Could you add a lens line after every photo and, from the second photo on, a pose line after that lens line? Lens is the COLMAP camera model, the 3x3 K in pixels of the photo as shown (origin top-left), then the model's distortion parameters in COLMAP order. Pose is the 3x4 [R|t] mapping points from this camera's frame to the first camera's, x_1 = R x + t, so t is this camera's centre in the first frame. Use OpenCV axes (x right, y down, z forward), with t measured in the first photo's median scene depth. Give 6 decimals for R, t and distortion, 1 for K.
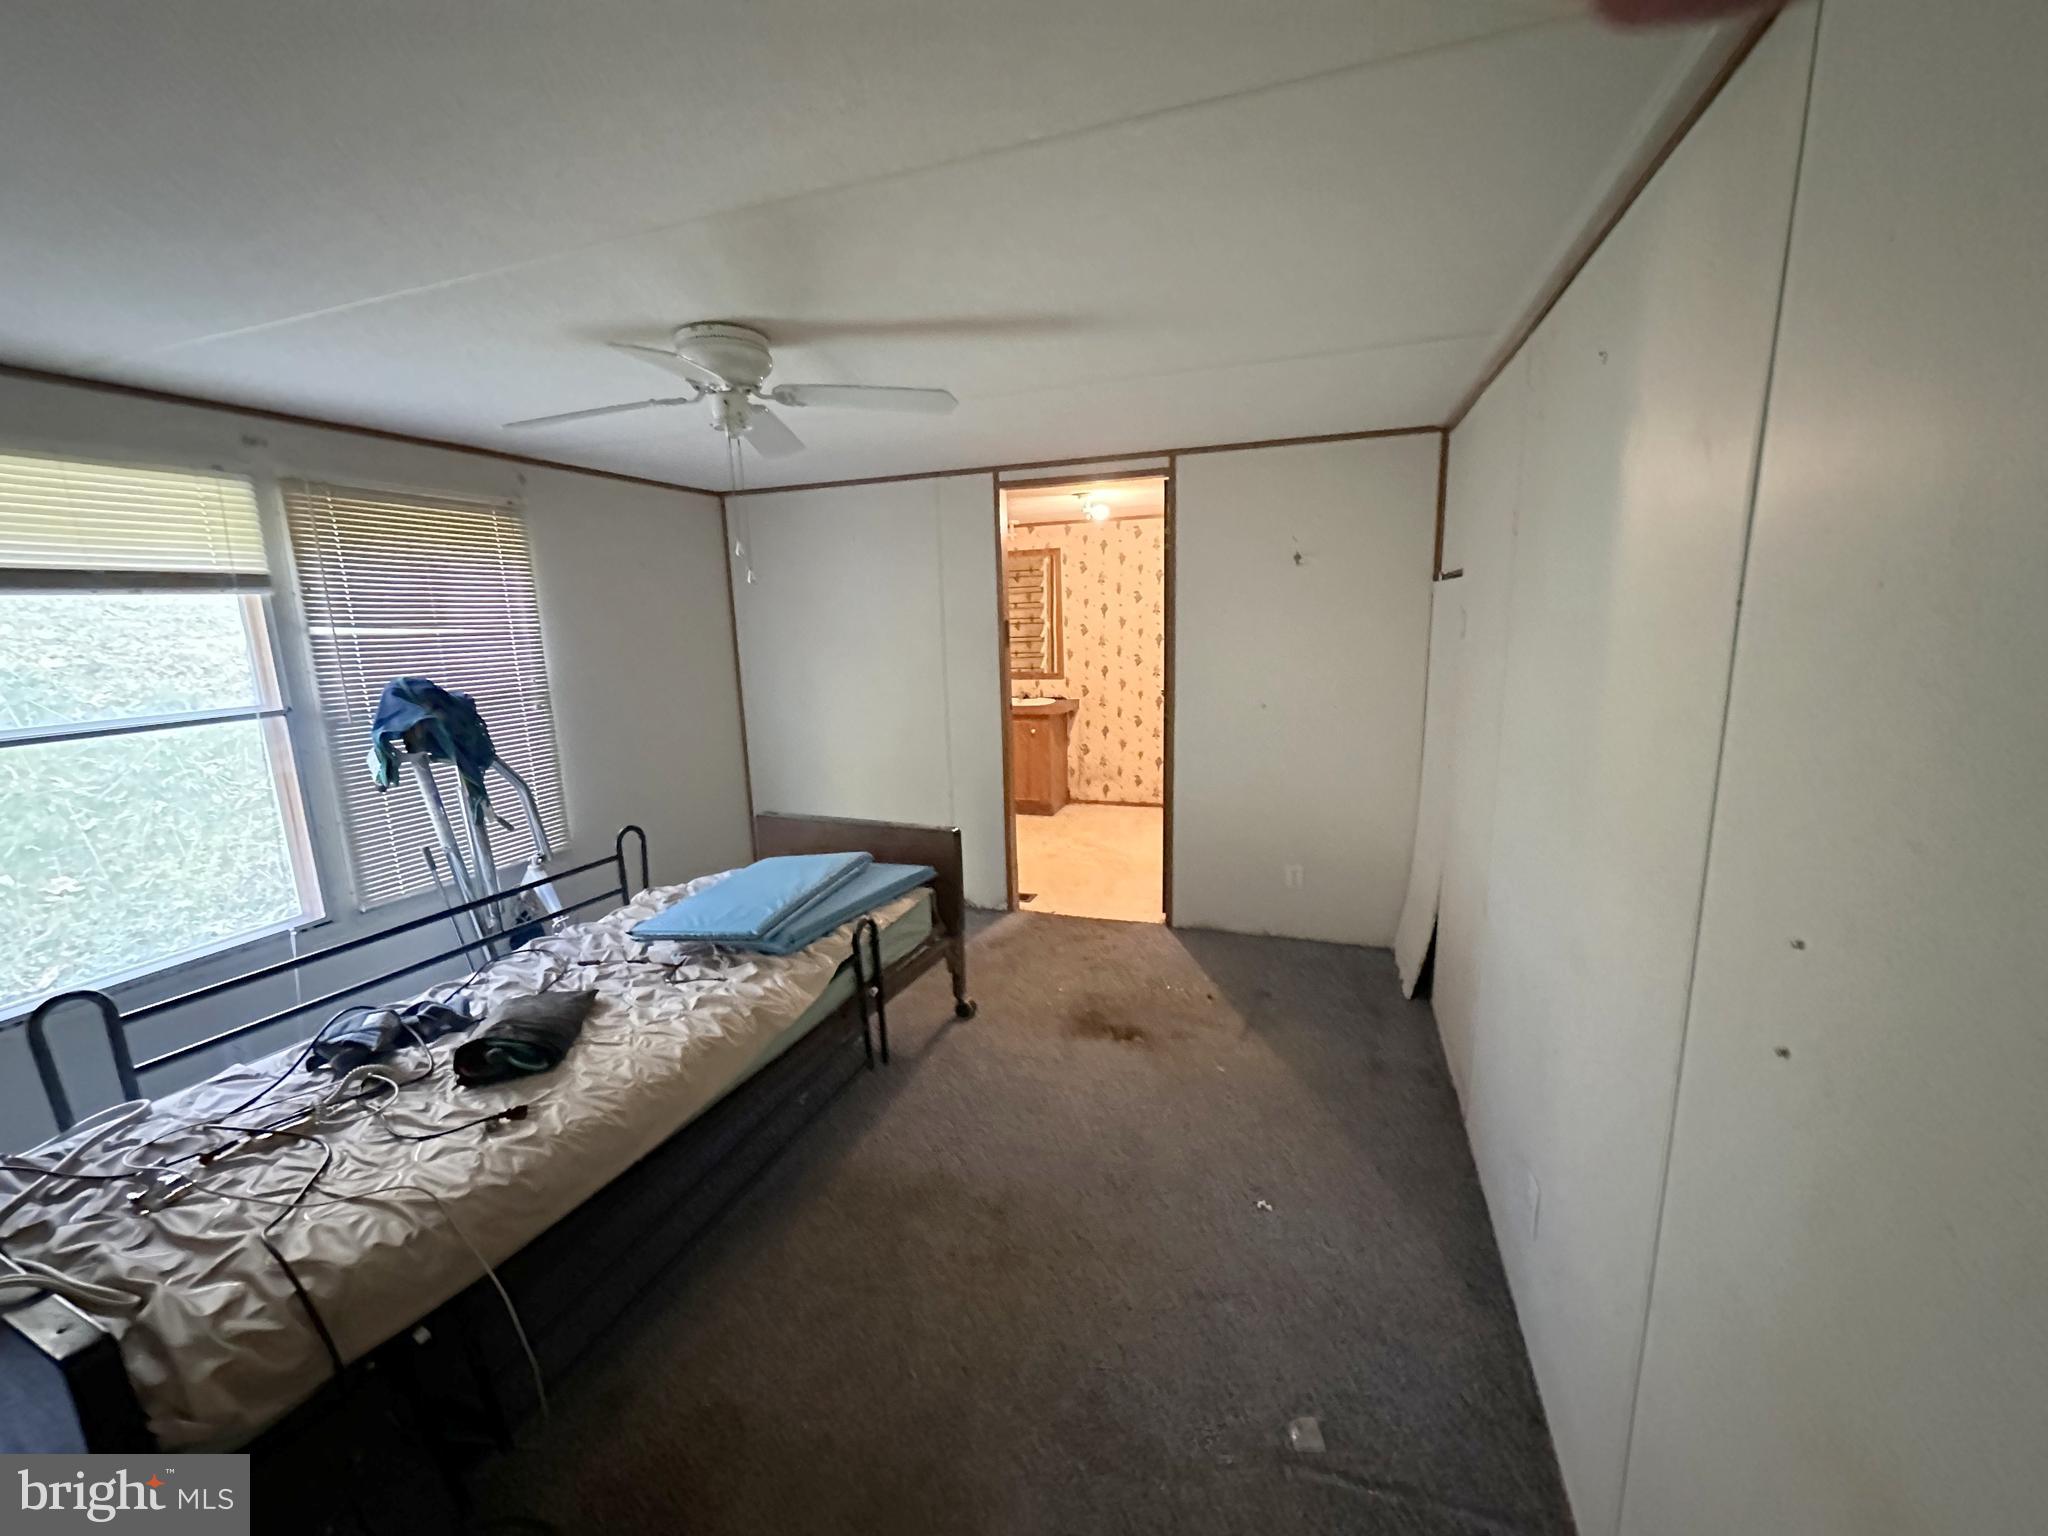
lens RADIAL K [[820.3, 0, 1022.6], [0, 820.3, 768.1], [0, 0, 1]] dist [-0.006558, 0.001794]
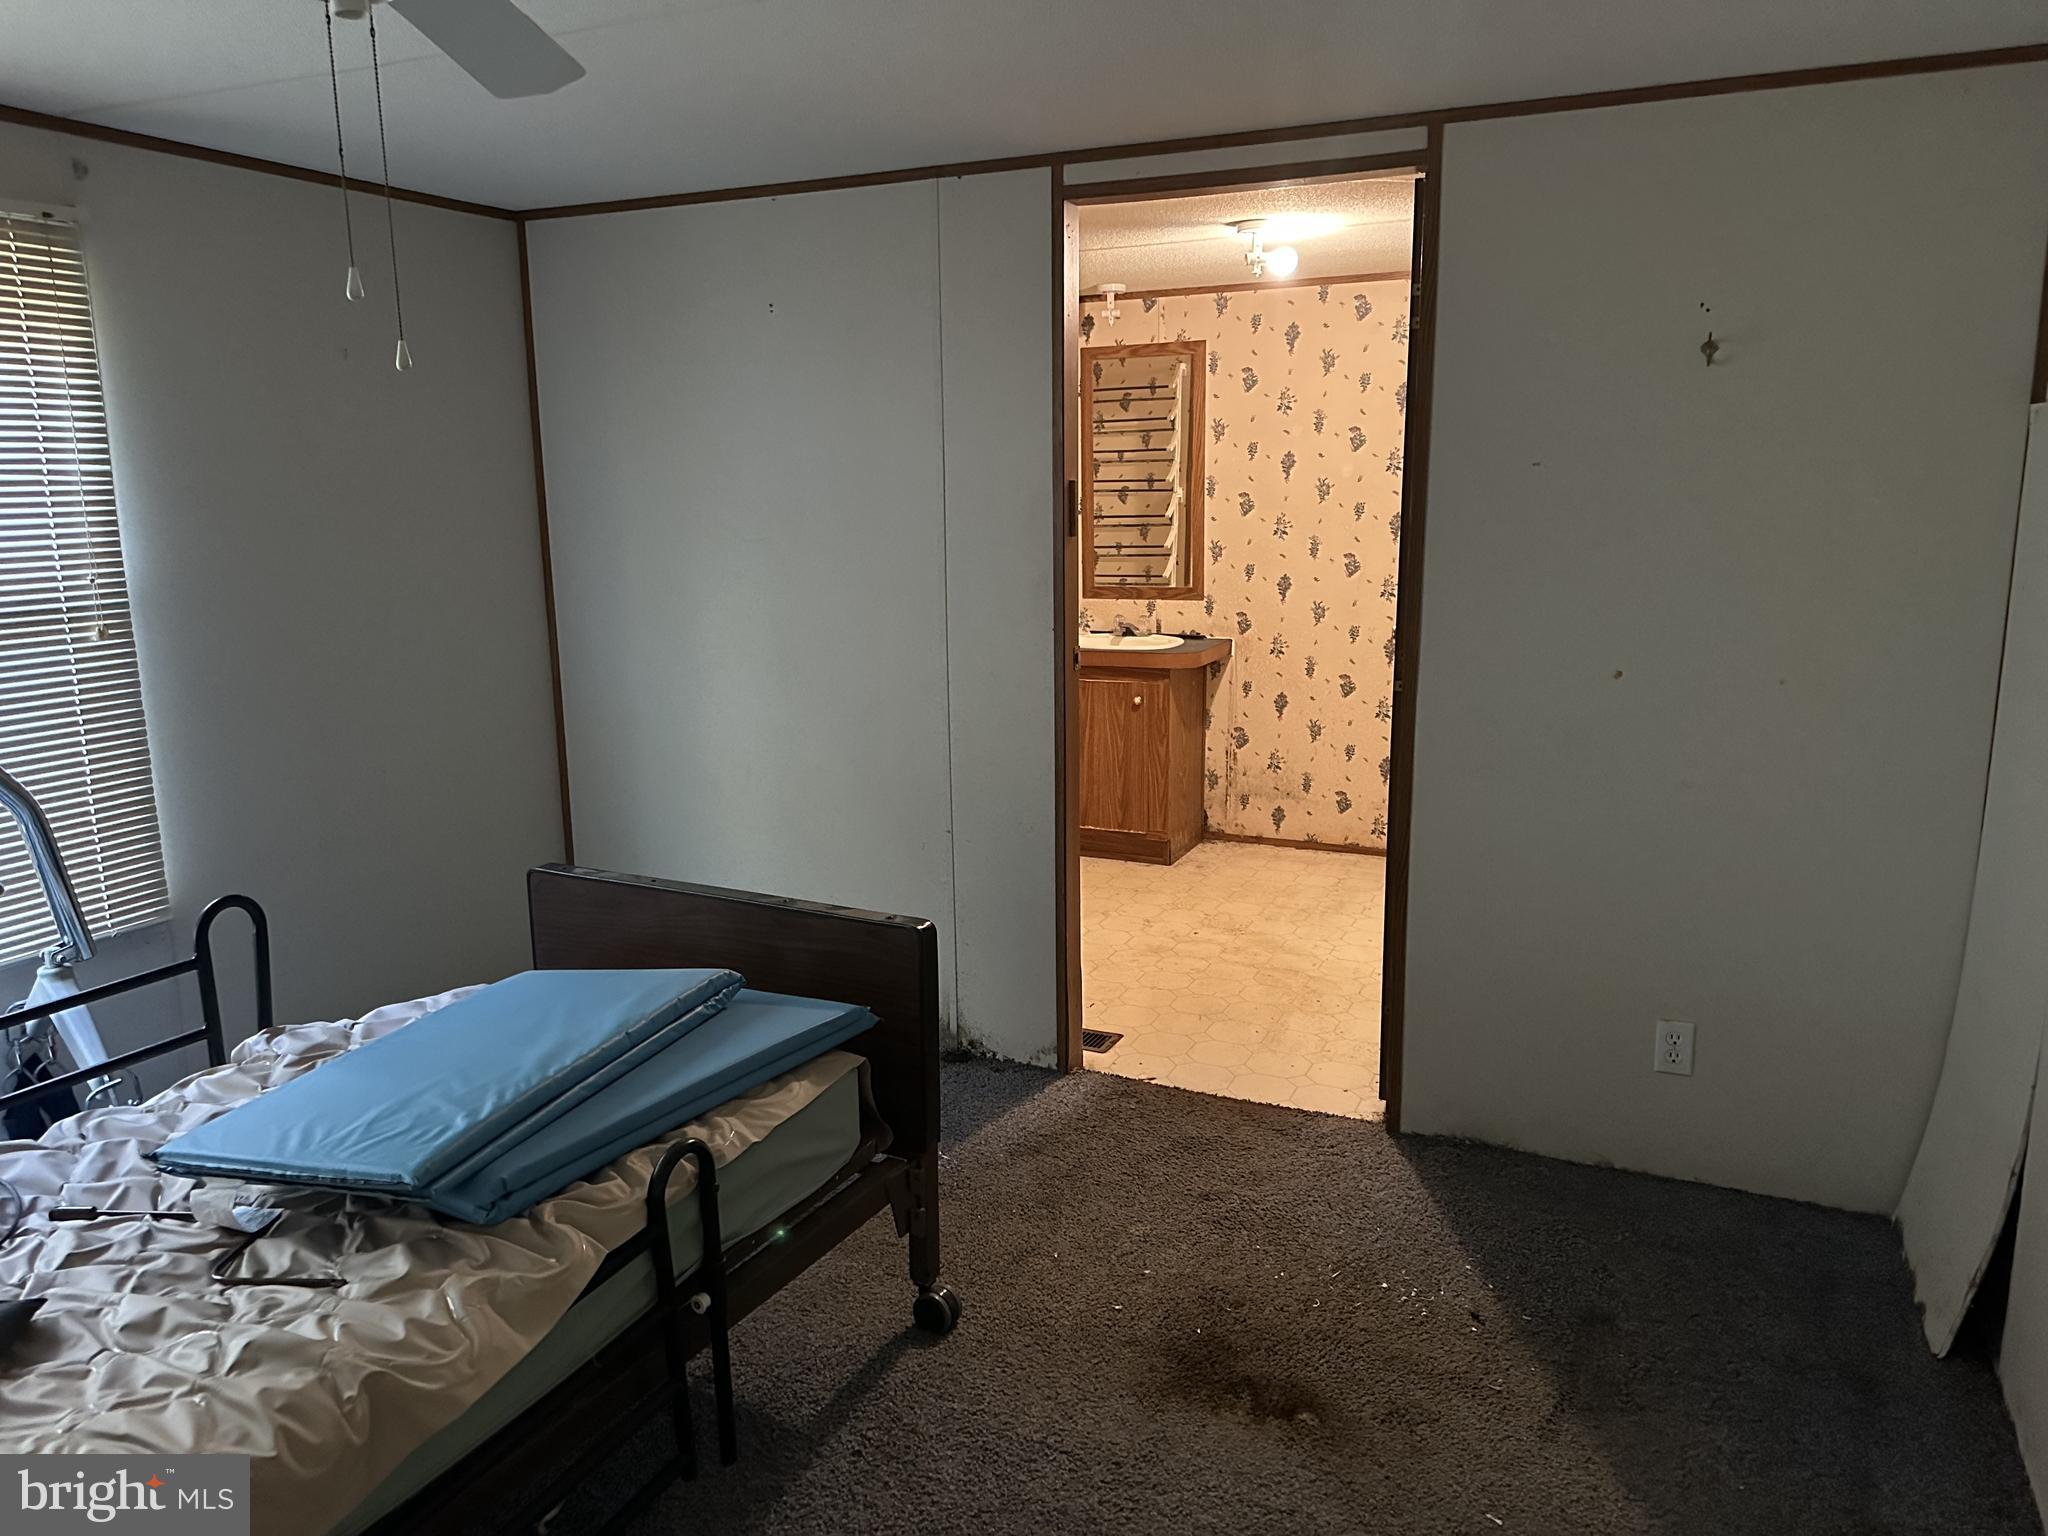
lens RADIAL K [[1448.1, 0, 1025.3], [0, 1448.1, 764.6], [0, 0, 1]] dist [0.056331, -0.075175]
pose [[0.995972, 0.033078, -0.083342, 0.039310], [-0.032150, 0.999406, 0.012448, -0.027459], [0.083704, -0.009718, 0.996443, 0.184415]]
